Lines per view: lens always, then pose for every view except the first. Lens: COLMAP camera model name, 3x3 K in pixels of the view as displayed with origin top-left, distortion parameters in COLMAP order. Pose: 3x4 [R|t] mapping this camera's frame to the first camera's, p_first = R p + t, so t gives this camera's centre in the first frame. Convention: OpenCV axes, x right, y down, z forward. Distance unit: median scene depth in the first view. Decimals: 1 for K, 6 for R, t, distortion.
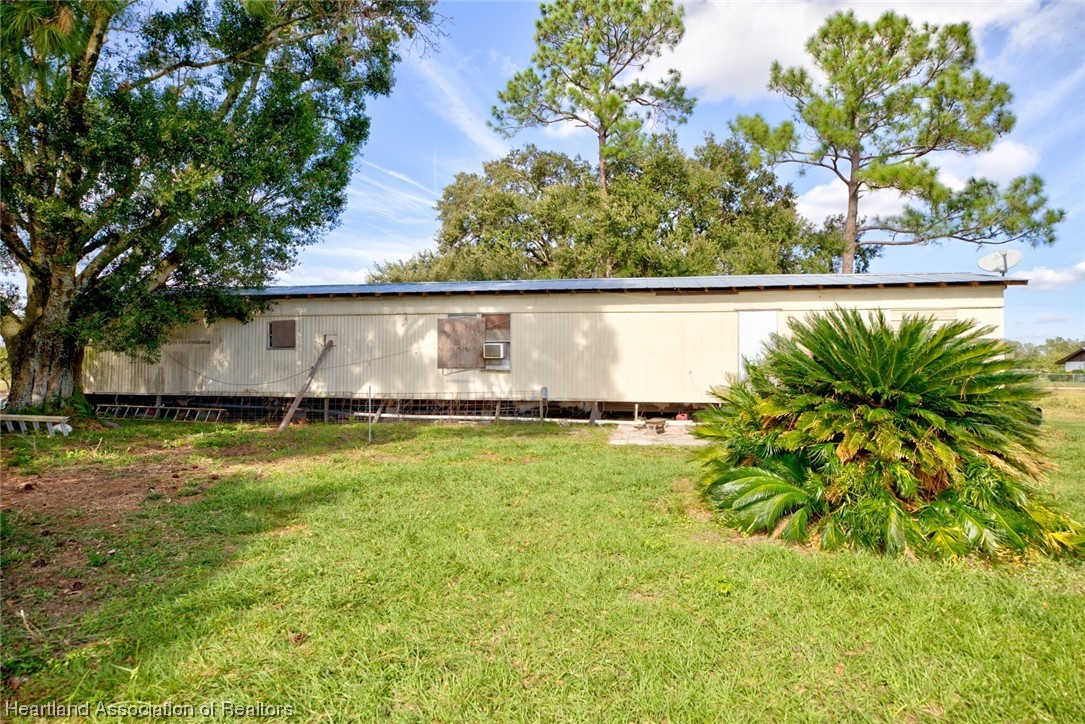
lens RADIAL K [[605.7, 0, 542.5], [0, 605.7, 362.0], [0, 0, 1]] dist [0.003100, 0.000643]
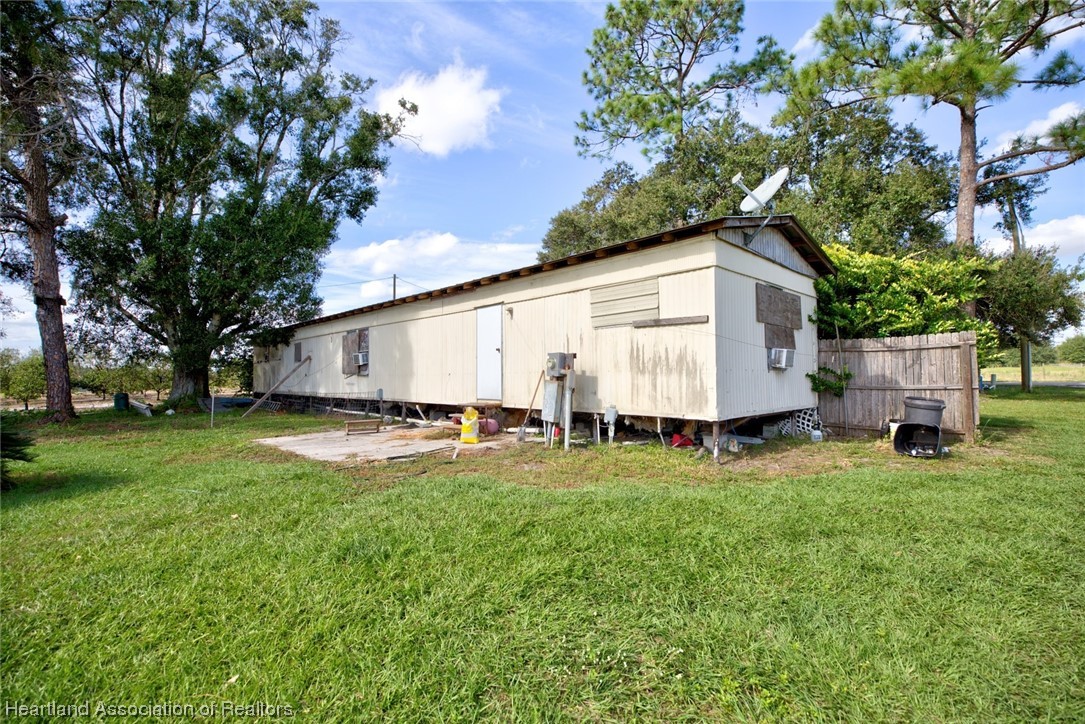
lens RADIAL K [[504.8, 0, 539.8], [0, 504.8, 366.0], [0, 0, 1]] dist [-0.003054, 0.000690]
pose [[0.808706, -0.027624, -0.587564, 0.771923], [0.030415, 0.999524, -0.005129, 0.011221], [0.587426, -0.013723, 0.809162, 0.375540]]
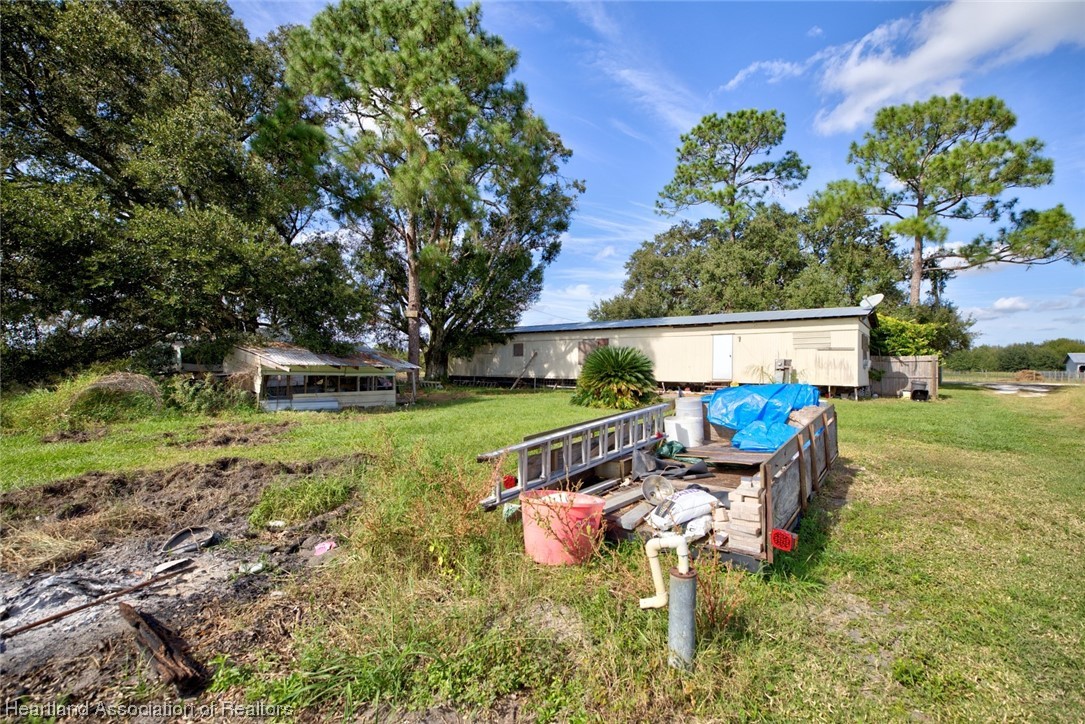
lens RADIAL K [[504.8, 0, 539.8], [0, 504.8, 366.0], [0, 0, 1]] dist [-0.003054, 0.000690]
pose [[0.879584, 0.000982, -0.475742, 0.538579], [0.004021, 0.999947, 0.009498, -0.002631], [0.475726, -0.010267, 0.879533, -0.617258]]
